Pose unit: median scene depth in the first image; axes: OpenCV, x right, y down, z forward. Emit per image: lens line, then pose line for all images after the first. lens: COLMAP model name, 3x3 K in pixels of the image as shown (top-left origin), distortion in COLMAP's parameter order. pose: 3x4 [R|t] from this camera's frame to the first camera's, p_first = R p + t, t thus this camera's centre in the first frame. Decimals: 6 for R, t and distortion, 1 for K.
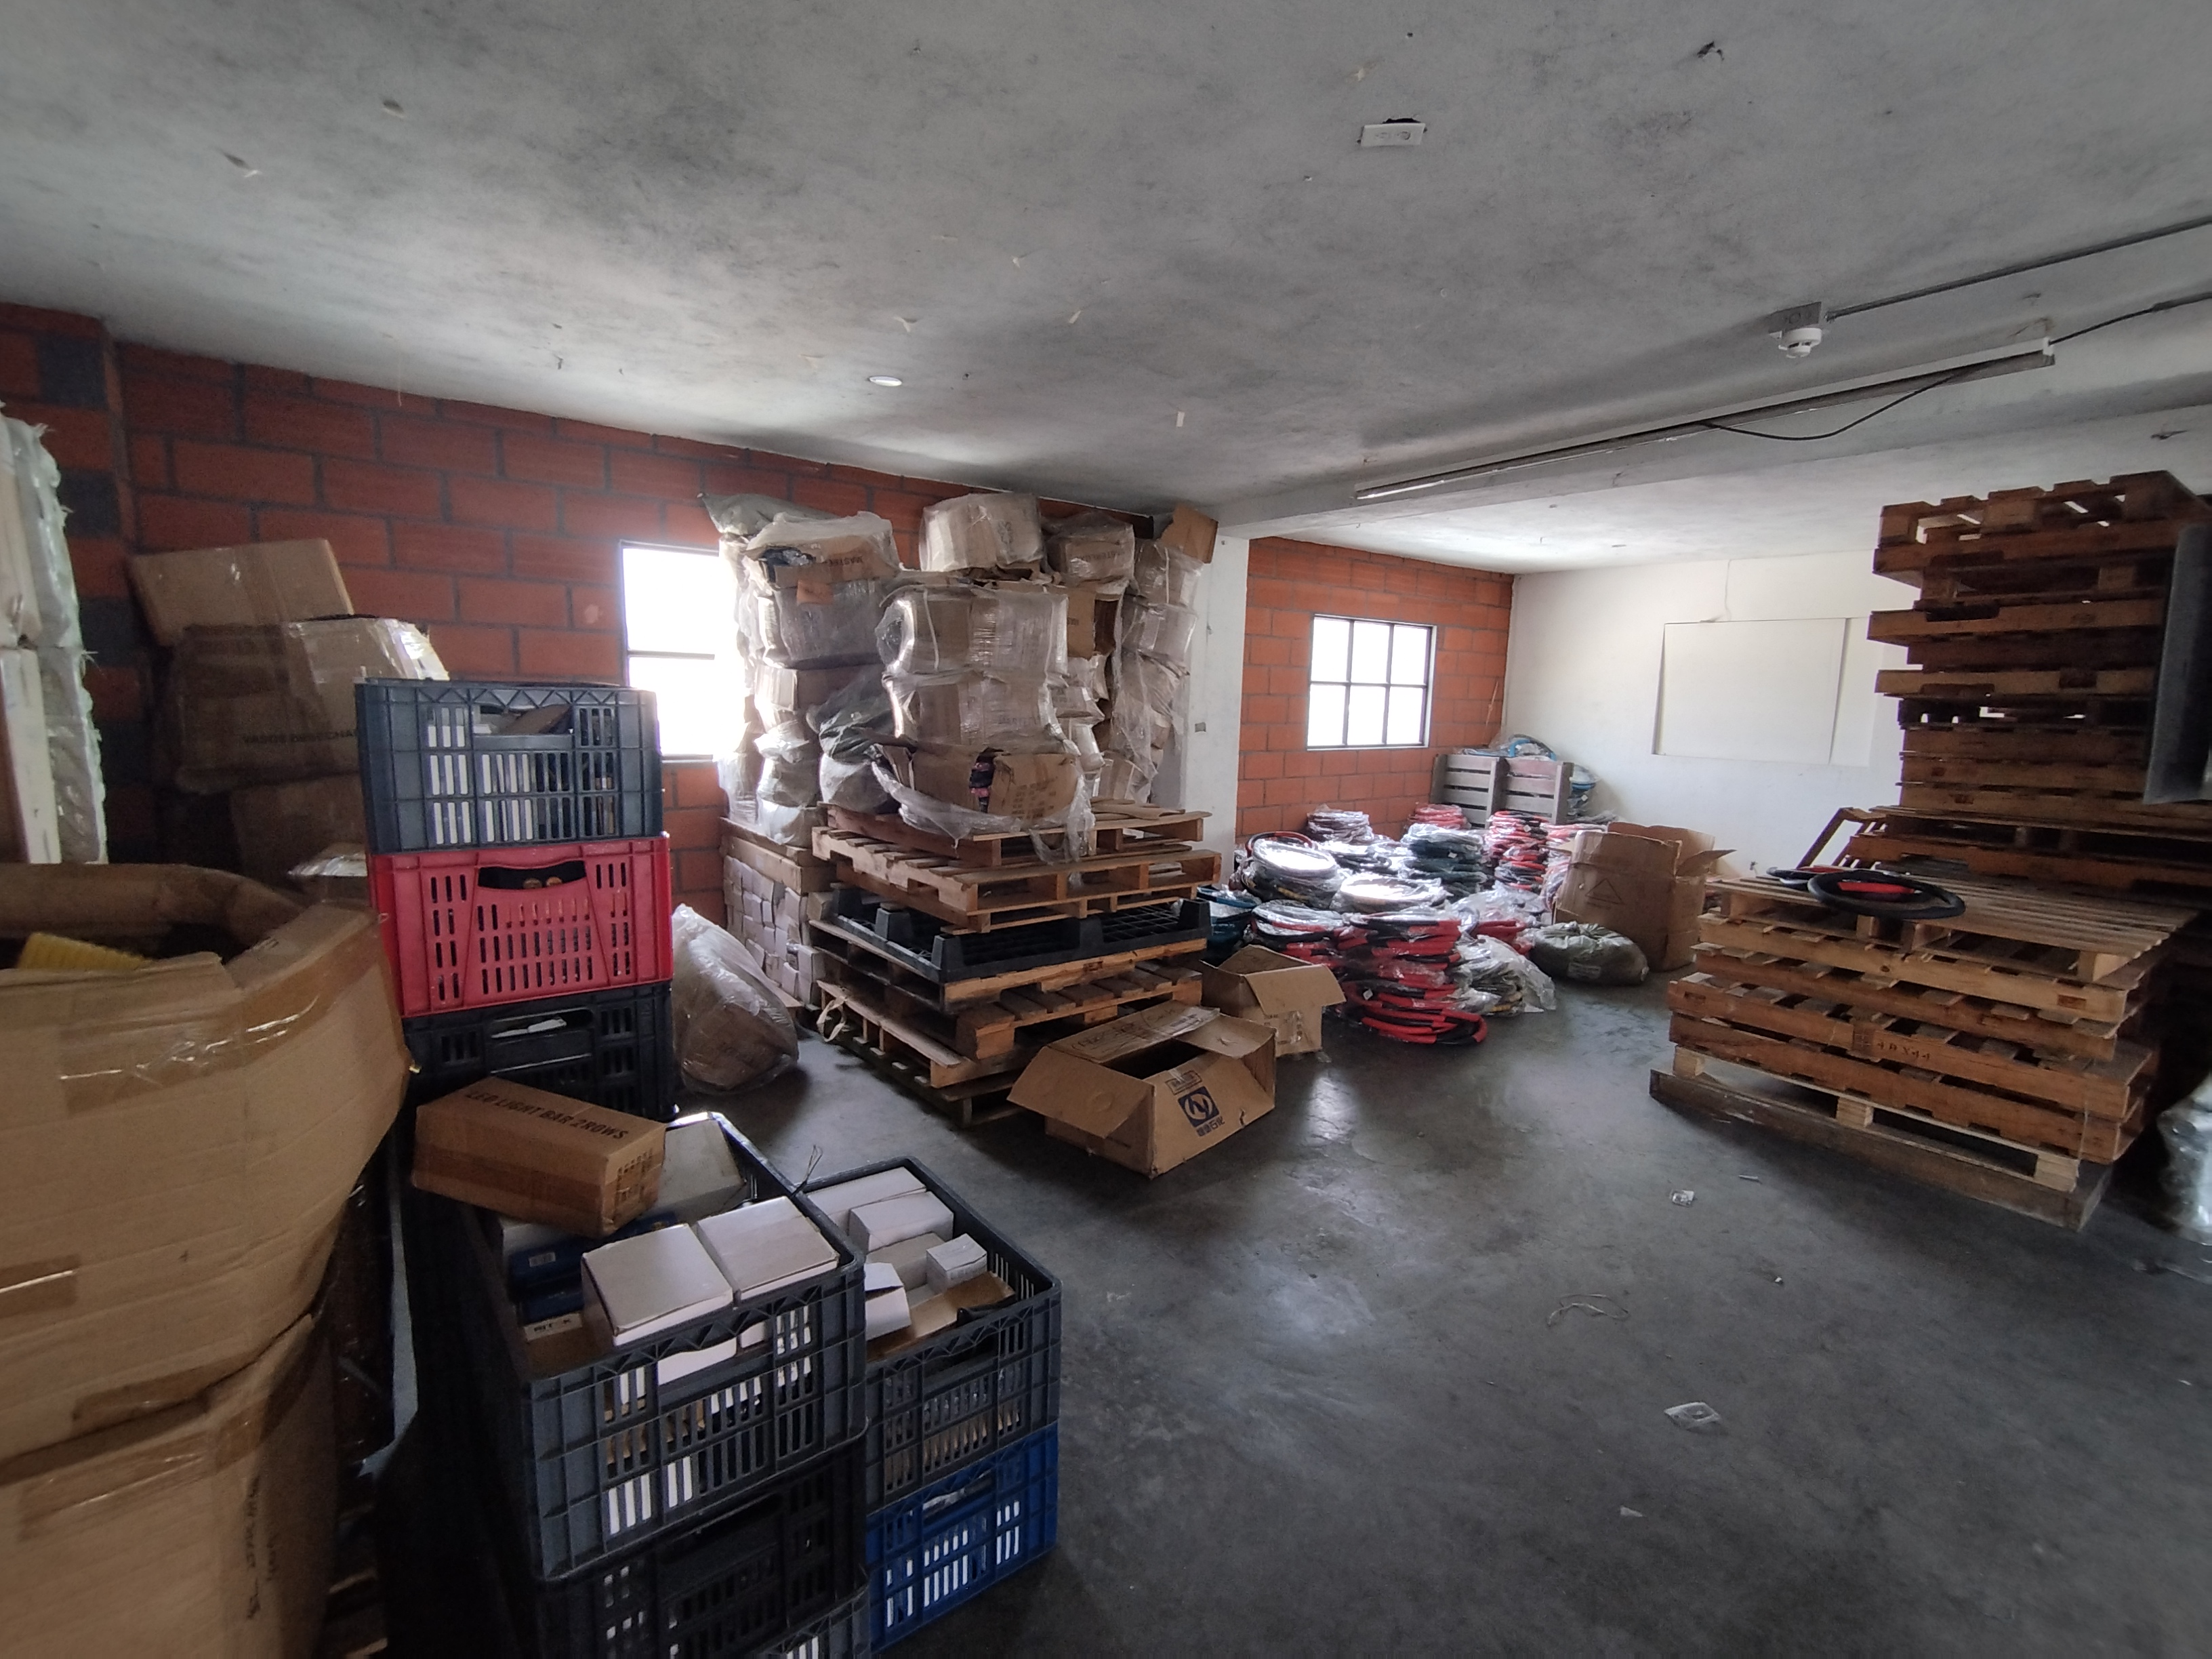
lens RADIAL K [[1000.4, 0, 1137.1], [0, 1000.4, 847.1], [0, 0, 1]] dist [-0.003216, -0.000218]
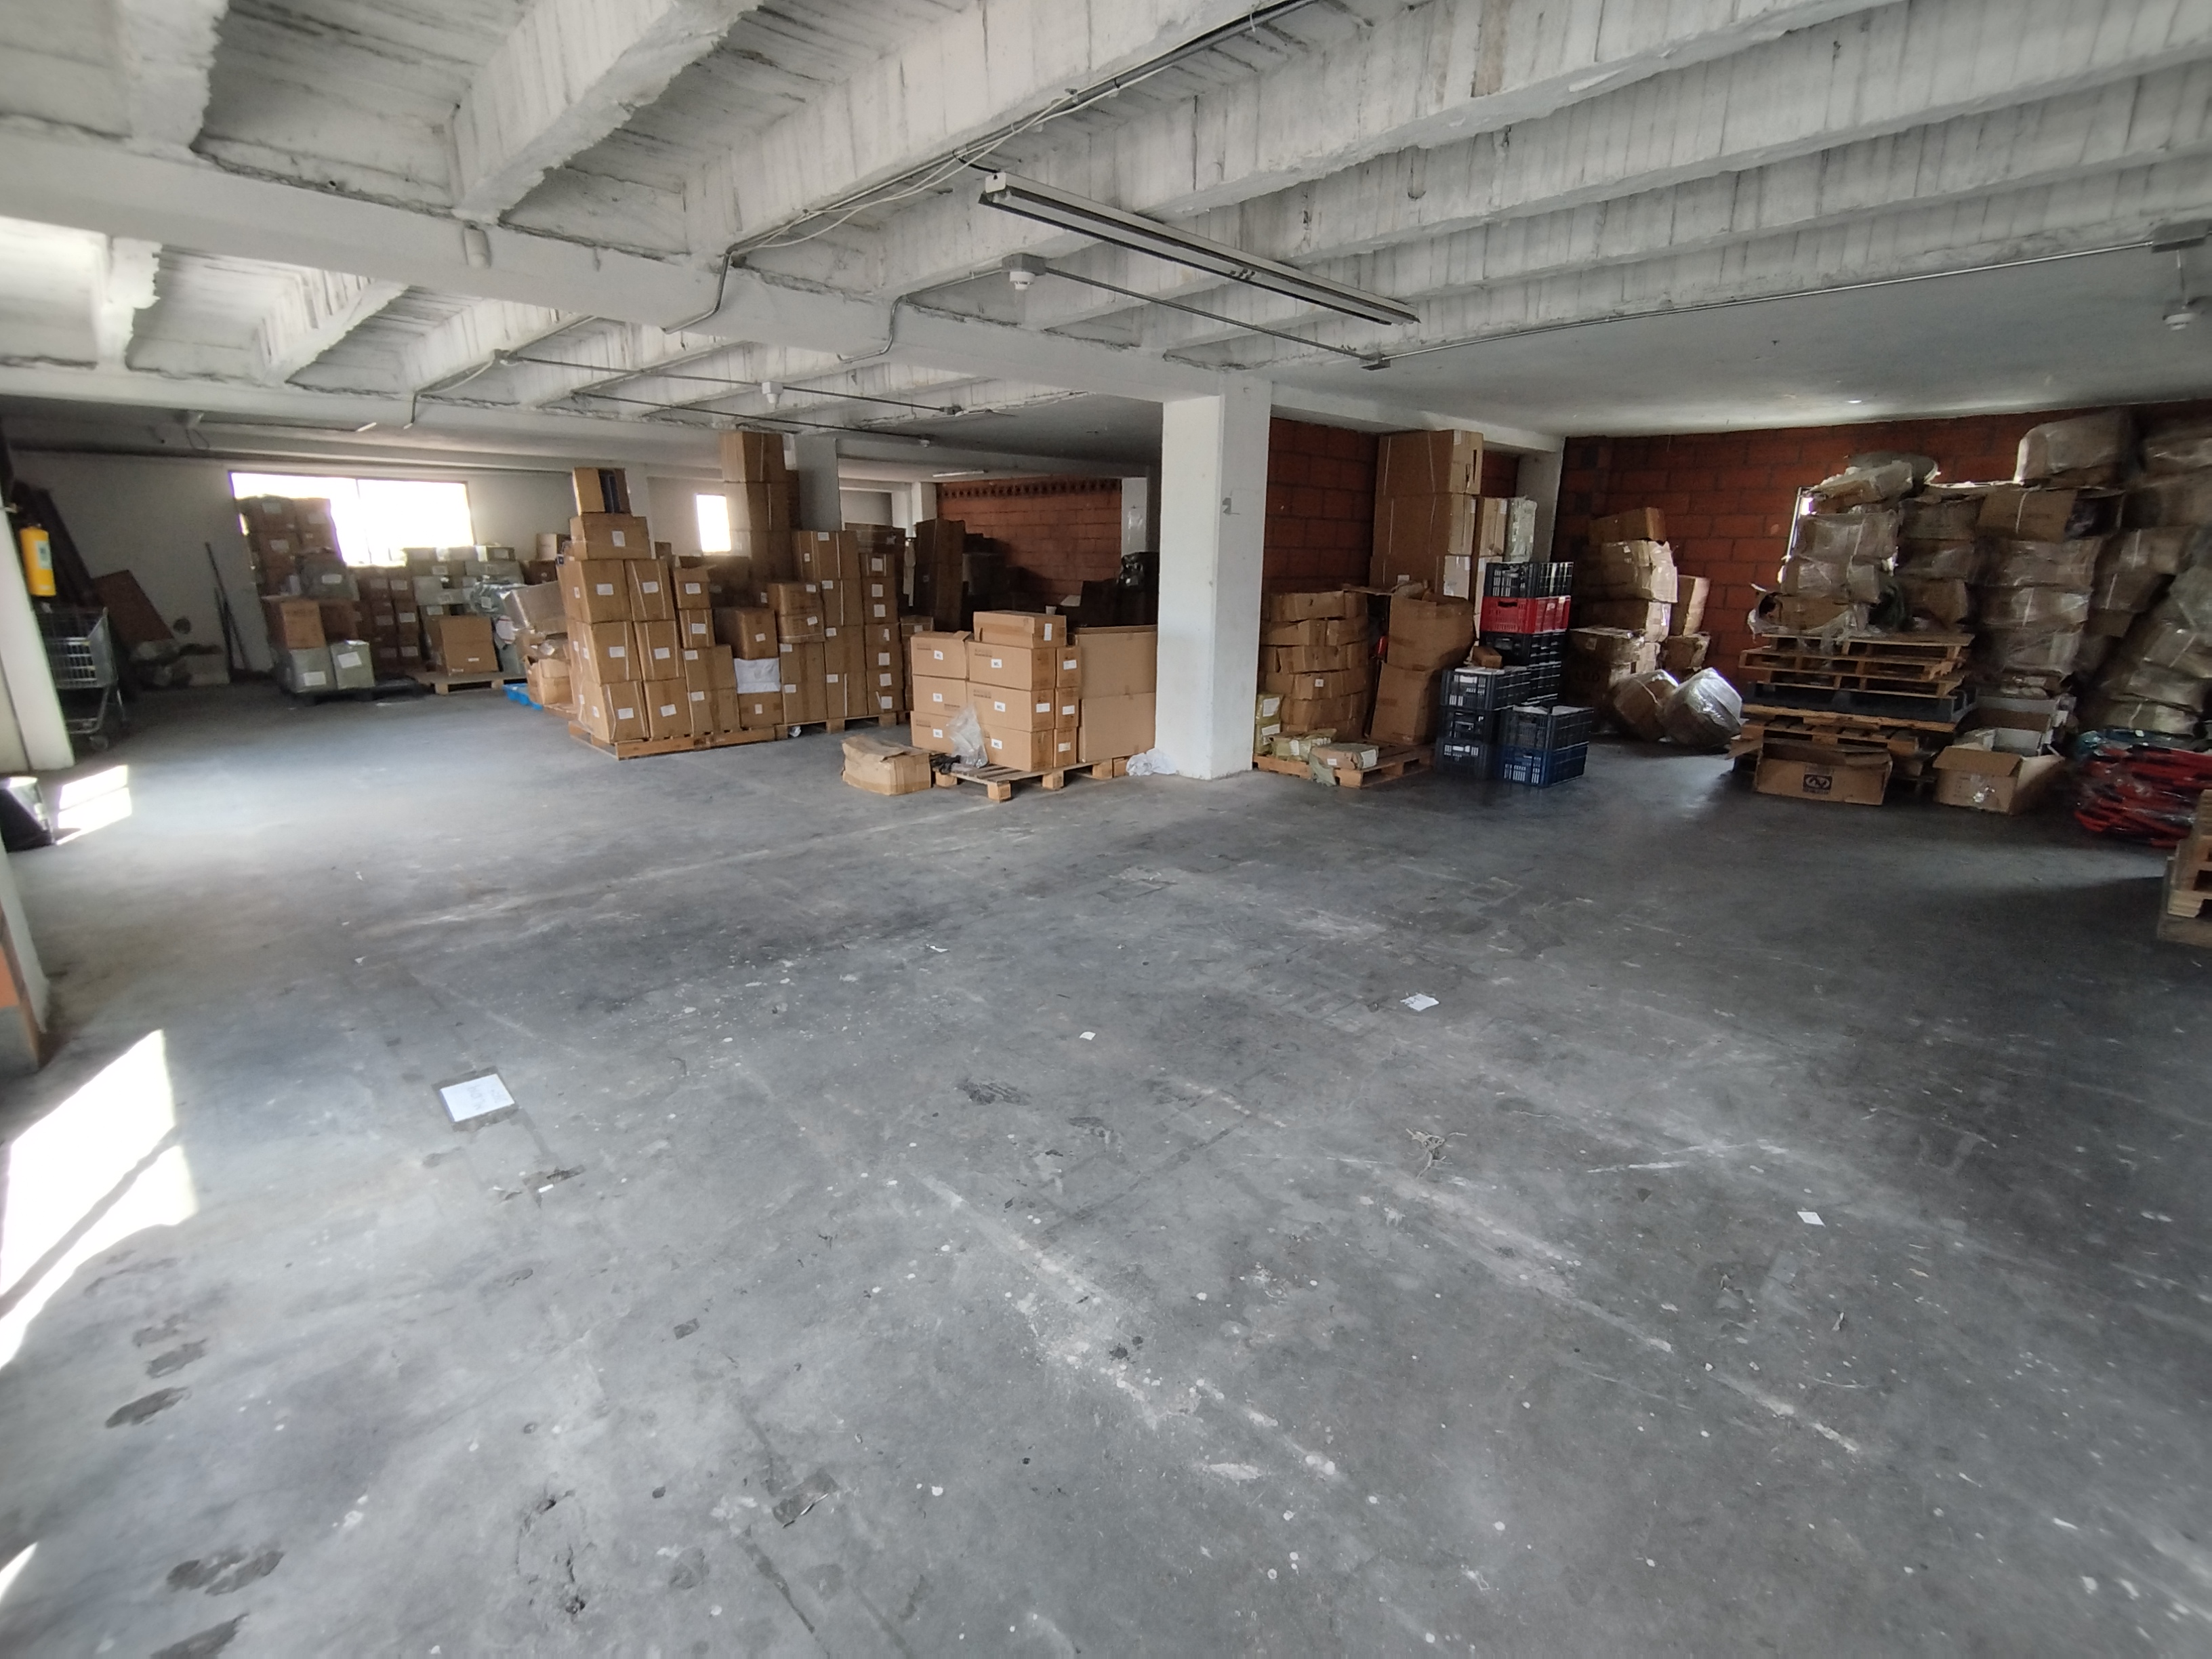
lens RADIAL K [[1000.4, 0, 1116.8], [0, 1000.4, 825.5], [0, 0, 1]] dist [-0.003216, -0.000218]
pose [[0.101041, 0.238791, -0.965800, 1.489163], [-0.159937, 0.962041, 0.221129, 0.105487], [0.981942, 0.132124, 0.135397, -0.482818]]
